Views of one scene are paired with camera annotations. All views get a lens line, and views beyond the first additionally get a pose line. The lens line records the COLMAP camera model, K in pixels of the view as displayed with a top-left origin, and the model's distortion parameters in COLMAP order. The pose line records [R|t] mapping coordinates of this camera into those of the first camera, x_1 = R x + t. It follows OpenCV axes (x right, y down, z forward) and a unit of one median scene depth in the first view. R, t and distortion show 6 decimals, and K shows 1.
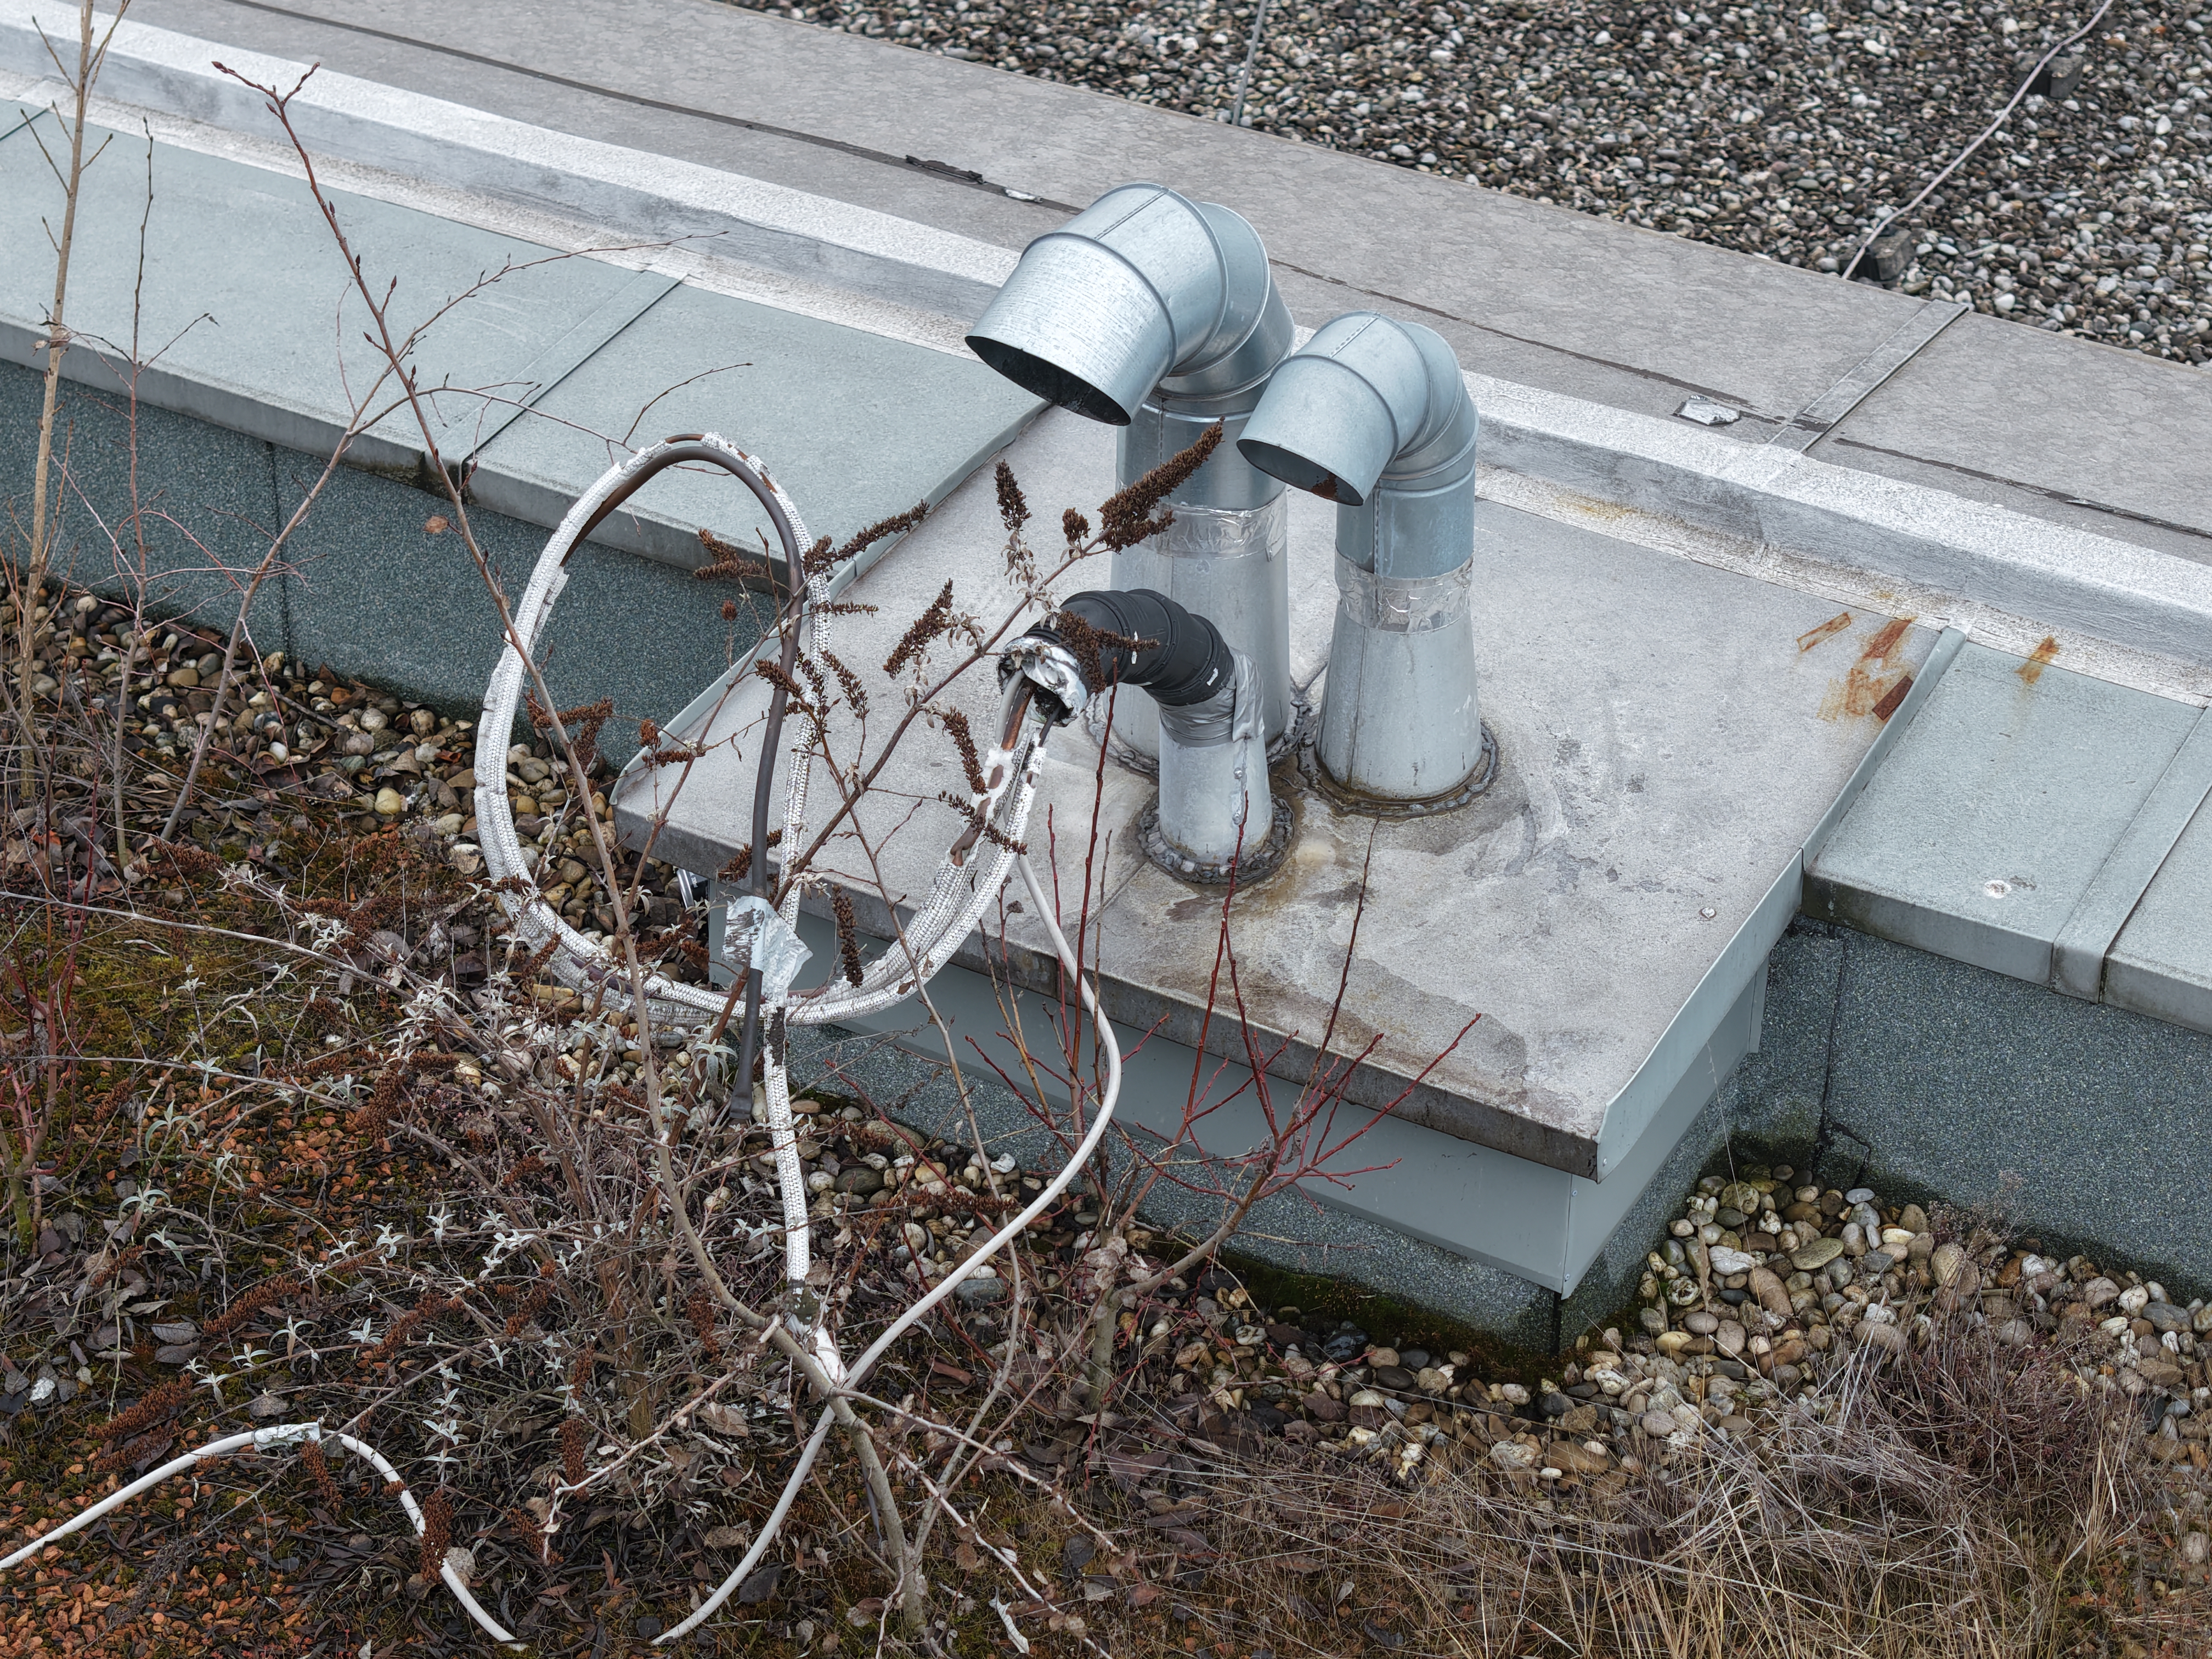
lens RADIAL K [[4719.2, 0, 1106.0], [0, 4719.2, 829.5], [0, 0, 1]] dist [-0.281574, 1.552723]
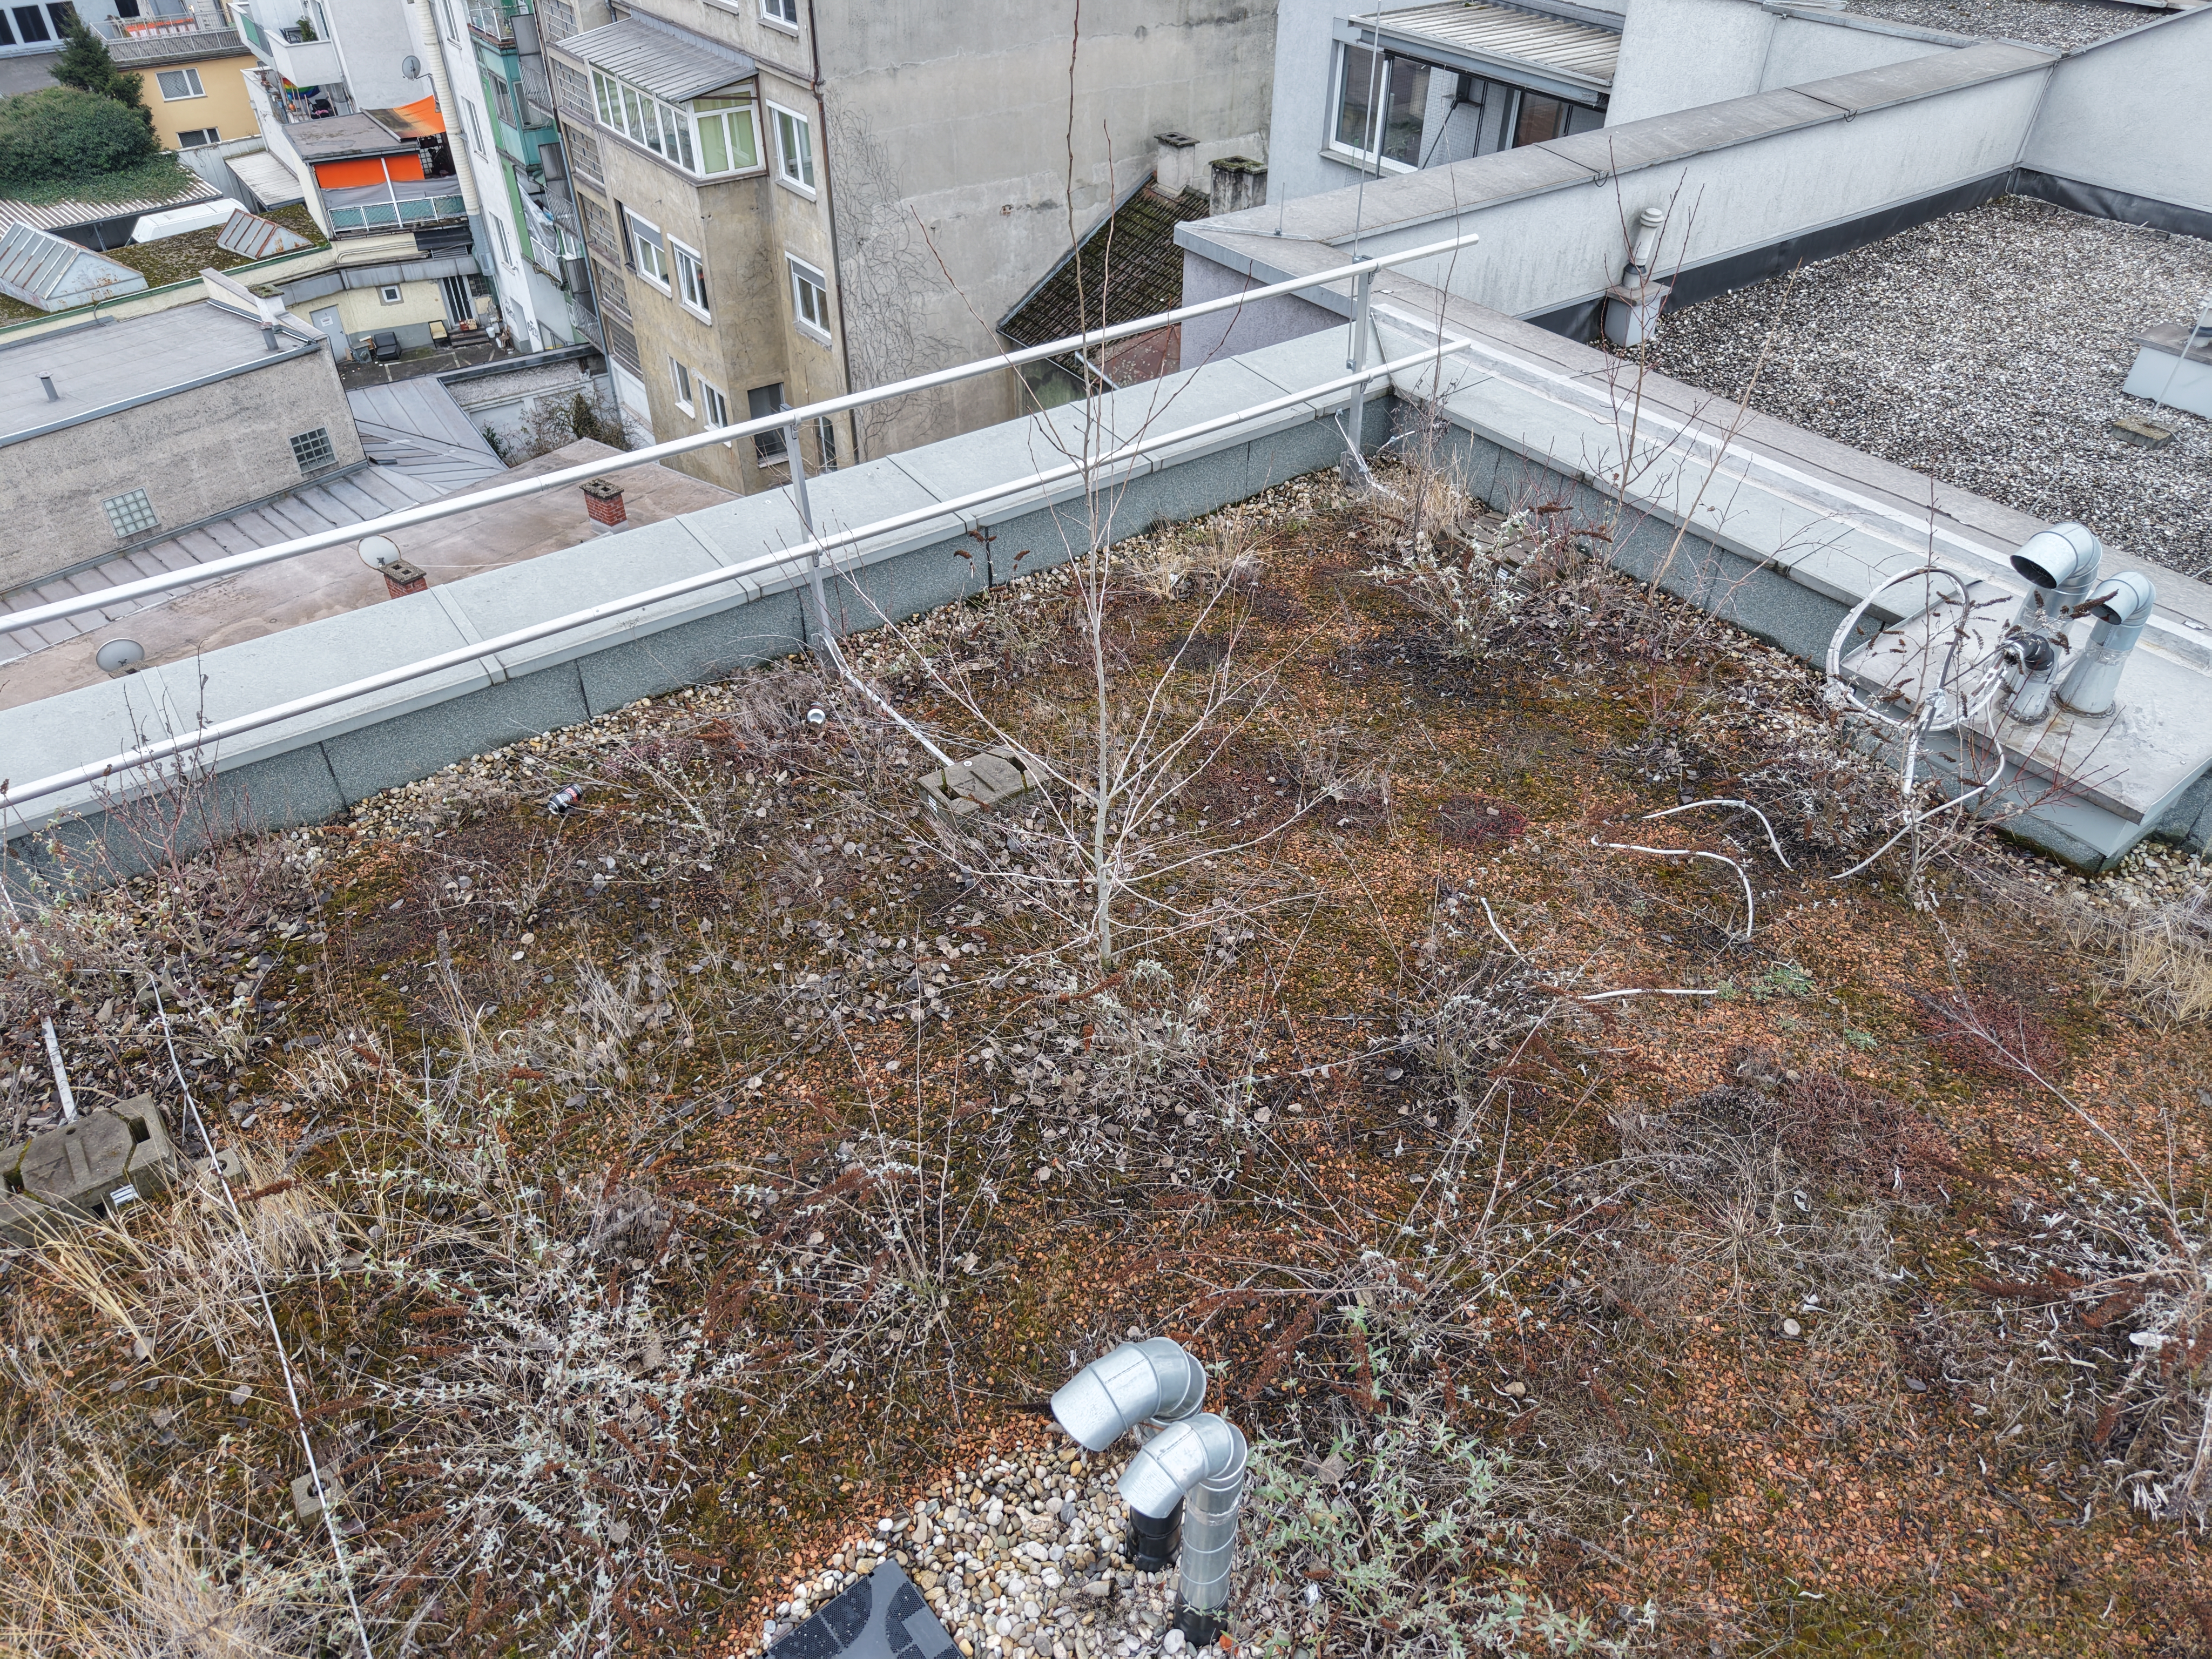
lens RADIAL K [[1504.0, 0, 1106.0], [0, 1504.0, 829.5], [0, 0, 1]] dist [-0.000440, 0.003457]
pose [[0.917539, 0.254411, -0.305610, -0.247011], [-0.226206, 0.966021, 0.125040, 0.105223], [0.327037, -0.045598, 0.943911, -0.309220]]
